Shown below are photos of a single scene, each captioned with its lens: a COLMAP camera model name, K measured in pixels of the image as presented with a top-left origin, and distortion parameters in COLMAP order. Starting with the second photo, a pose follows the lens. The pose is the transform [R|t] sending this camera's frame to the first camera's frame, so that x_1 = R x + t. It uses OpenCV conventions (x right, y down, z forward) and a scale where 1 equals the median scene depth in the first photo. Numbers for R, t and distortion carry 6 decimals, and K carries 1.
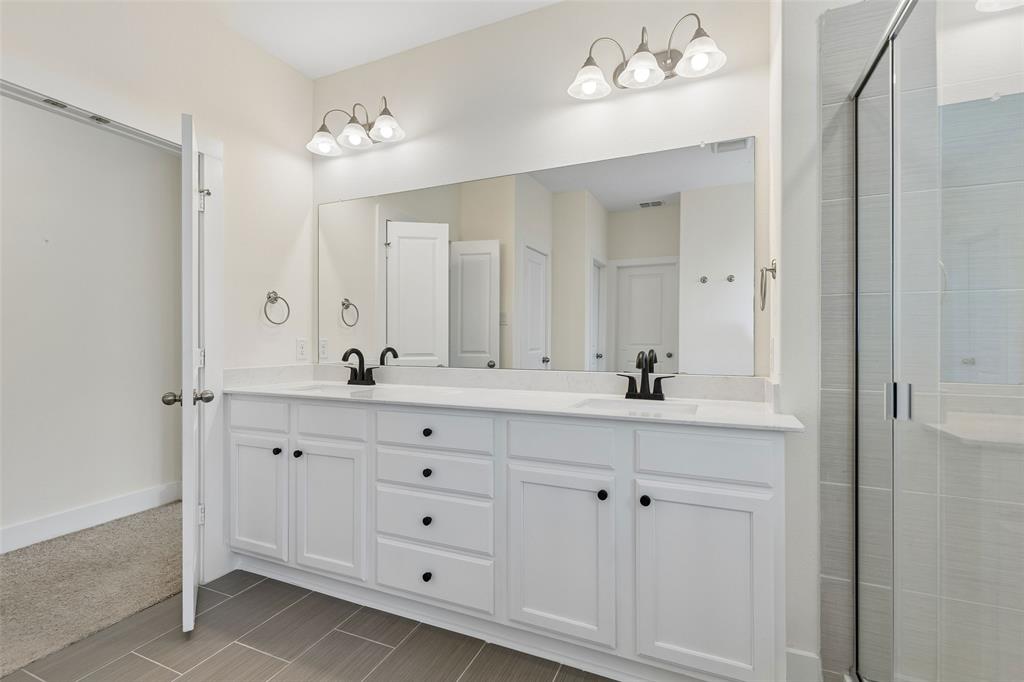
lens RADIAL K [[466.8, 0, 512.9], [0, 466.8, 341.8], [0, 0, 1]] dist [0.010323, 0.000531]
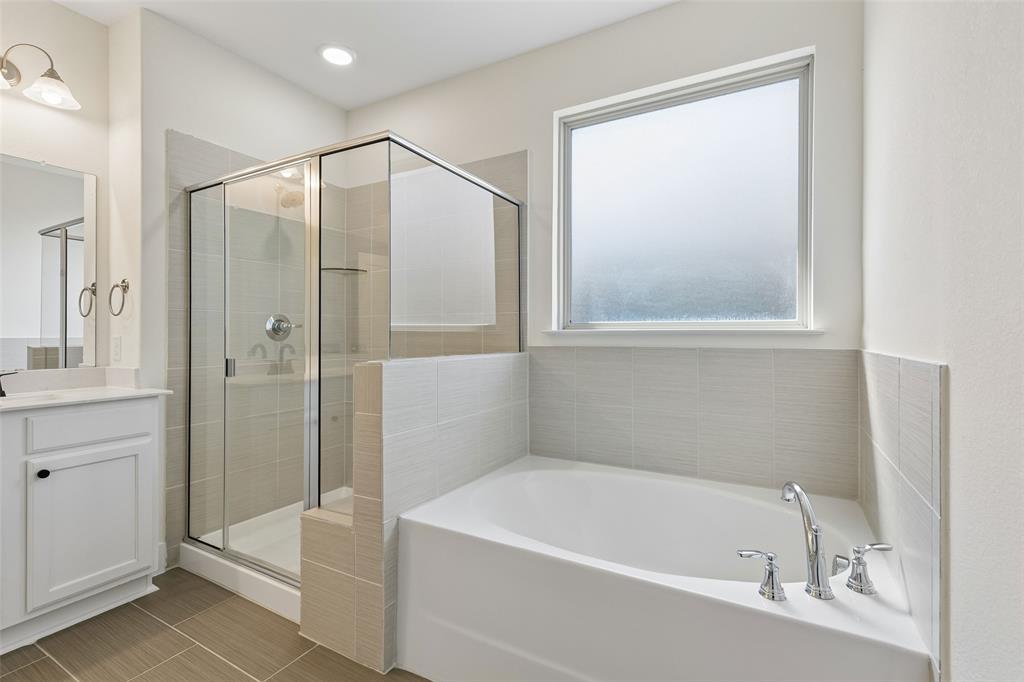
lens RADIAL K [[466.8, 0, 513.8], [0, 466.8, 336.7], [0, 0, 1]] dist [0.010323, 0.000531]
pose [[0.100692, -0.003262, 0.994912, -0.700014], [0.002176, 0.999993, 0.003059, -0.007329], [-0.994915, 0.001857, 0.100698, -0.271454]]
